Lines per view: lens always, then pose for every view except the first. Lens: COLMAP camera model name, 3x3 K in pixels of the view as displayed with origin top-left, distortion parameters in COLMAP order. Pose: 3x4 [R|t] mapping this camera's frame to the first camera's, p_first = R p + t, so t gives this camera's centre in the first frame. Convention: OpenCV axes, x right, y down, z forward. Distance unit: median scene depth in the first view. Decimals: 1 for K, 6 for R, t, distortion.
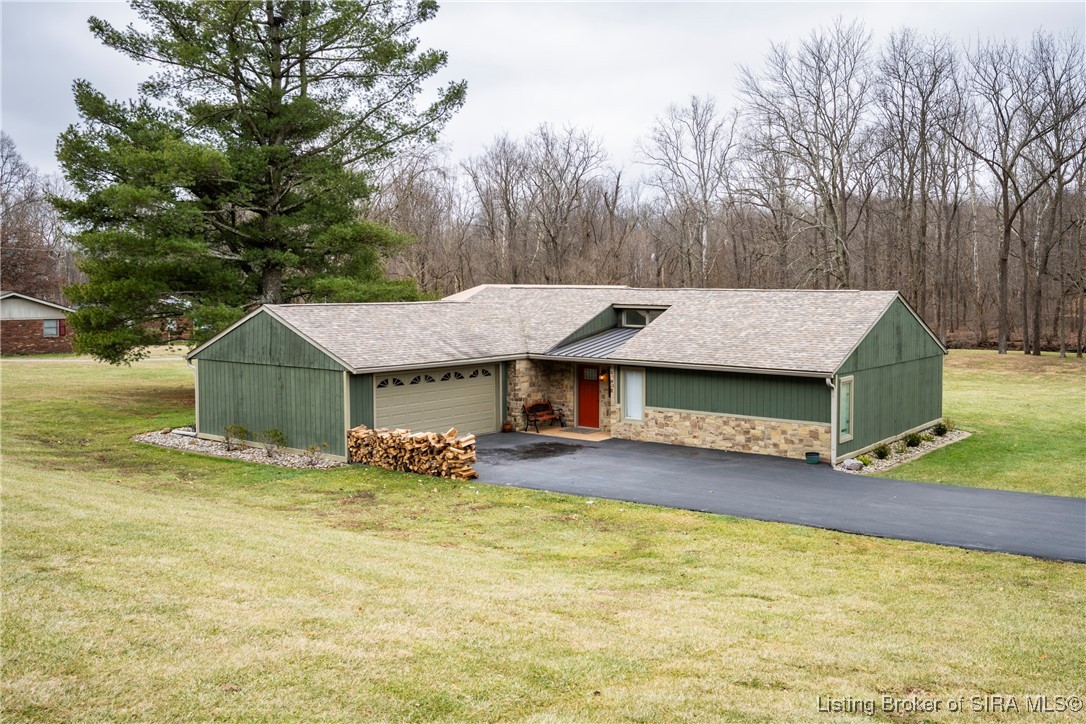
lens RADIAL K [[964.2, 0, 649.7], [0, 964.2, 331.4], [0, 0, 1]] dist [-0.008147, 0.012968]
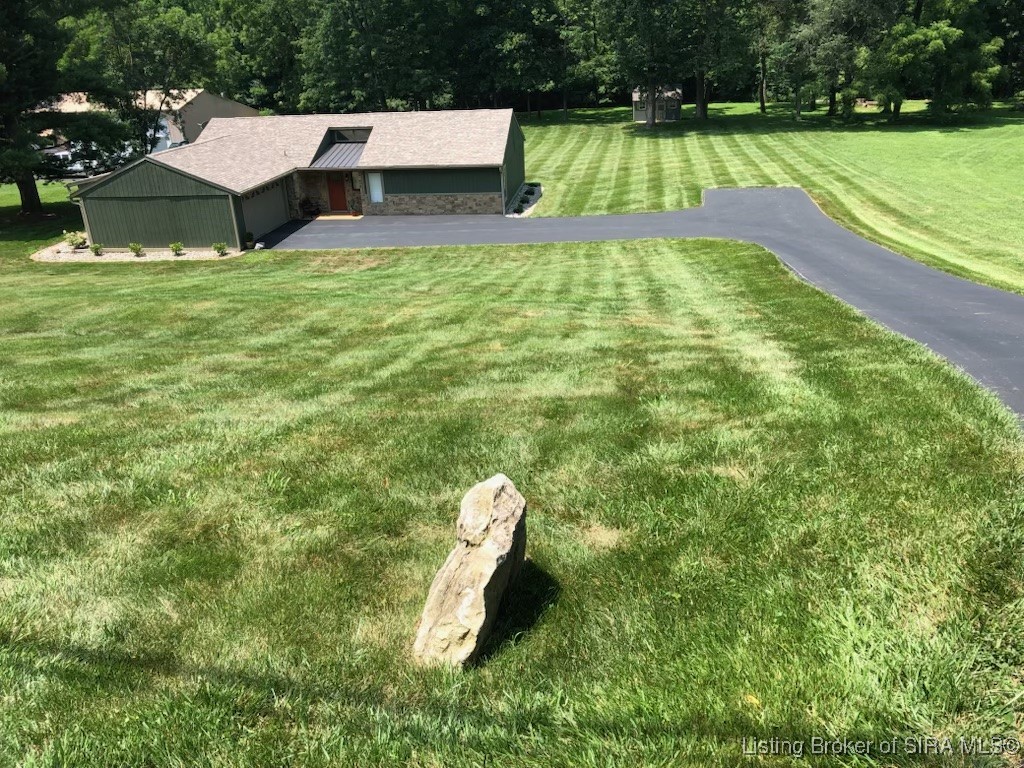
lens RADIAL K [[842.1, 0, 502.6], [0, 842.1, 384.8], [0, 0, 1]] dist [0.068005, -0.002813]
pose [[0.882838, -0.219234, 0.415372, -0.507914], [0.064762, 0.932749, 0.354661, -0.121737], [-0.465192, -0.286208, 0.837665, -0.426855]]
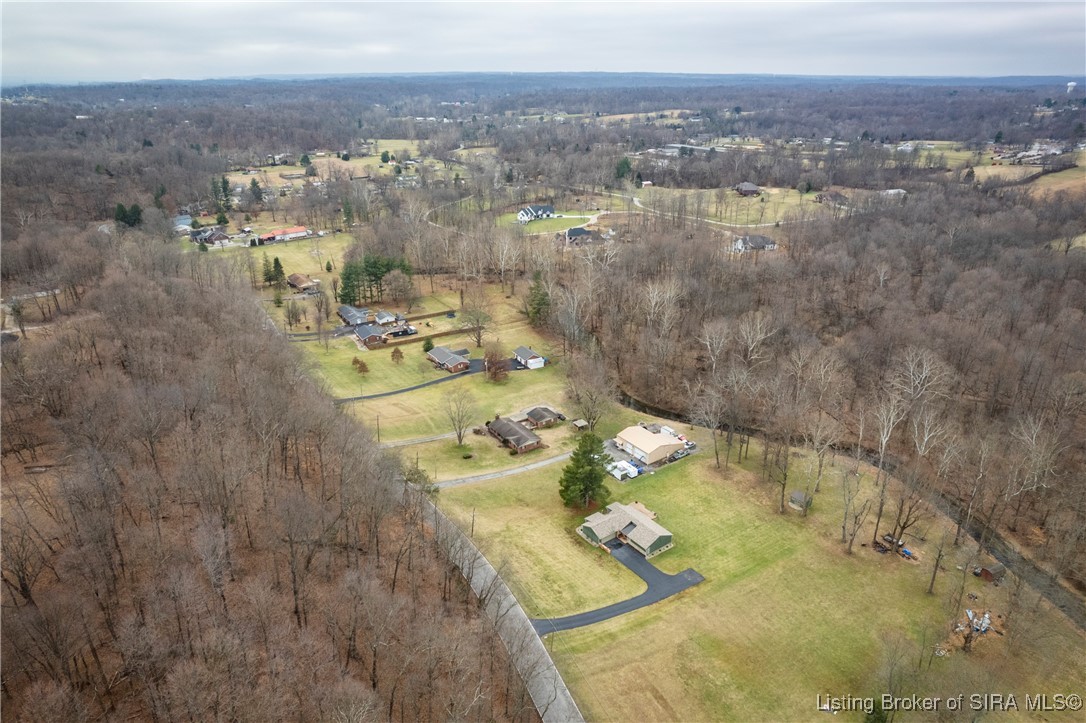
lens RADIAL K [[694.5, 0, 543.0], [0, 694.5, 361.5], [0, 0, 1]] dist [-0.061985, 0.057004]
pose [[0.939897, 0.126890, -0.317004, 1.043291], [-0.011012, 0.939170, 0.343277, -3.654796], [0.341279, -0.319154, 0.884121, -4.379415]]
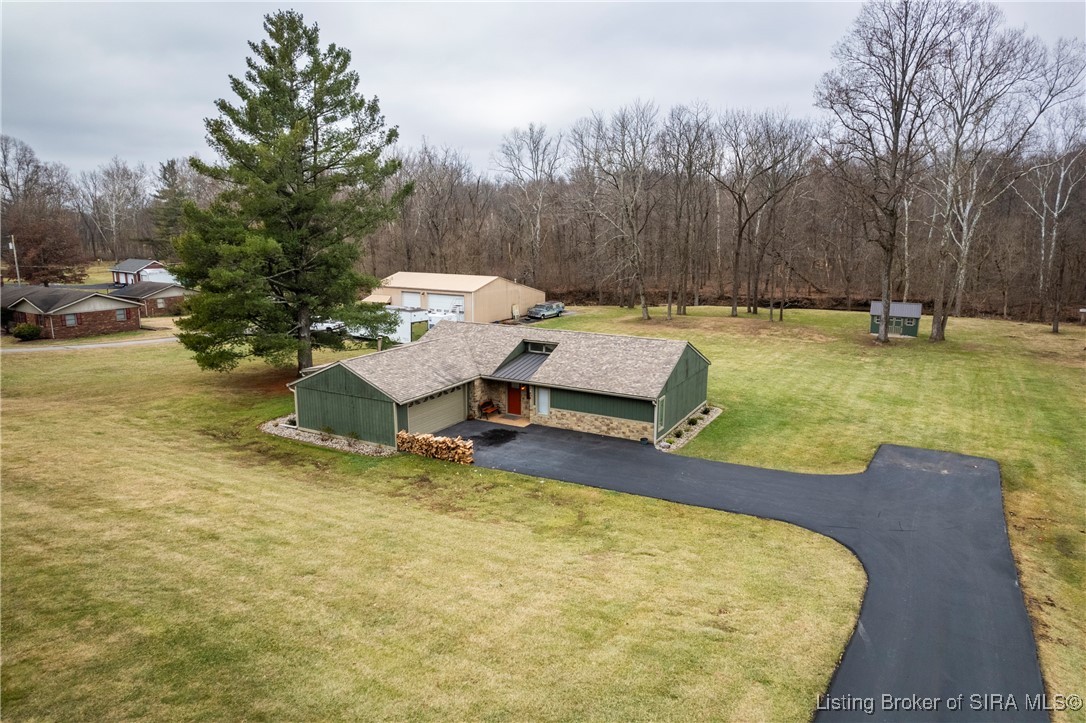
lens RADIAL K [[694.5, 0, 543.0], [0, 694.5, 361.5], [0, 0, 1]] dist [-0.061985, 0.057004]
pose [[0.995939, -0.016544, 0.088493, -0.131652], [0.002659, 0.987947, 0.154772, -0.209745], [-0.089987, -0.153908, 0.983979, -0.270082]]
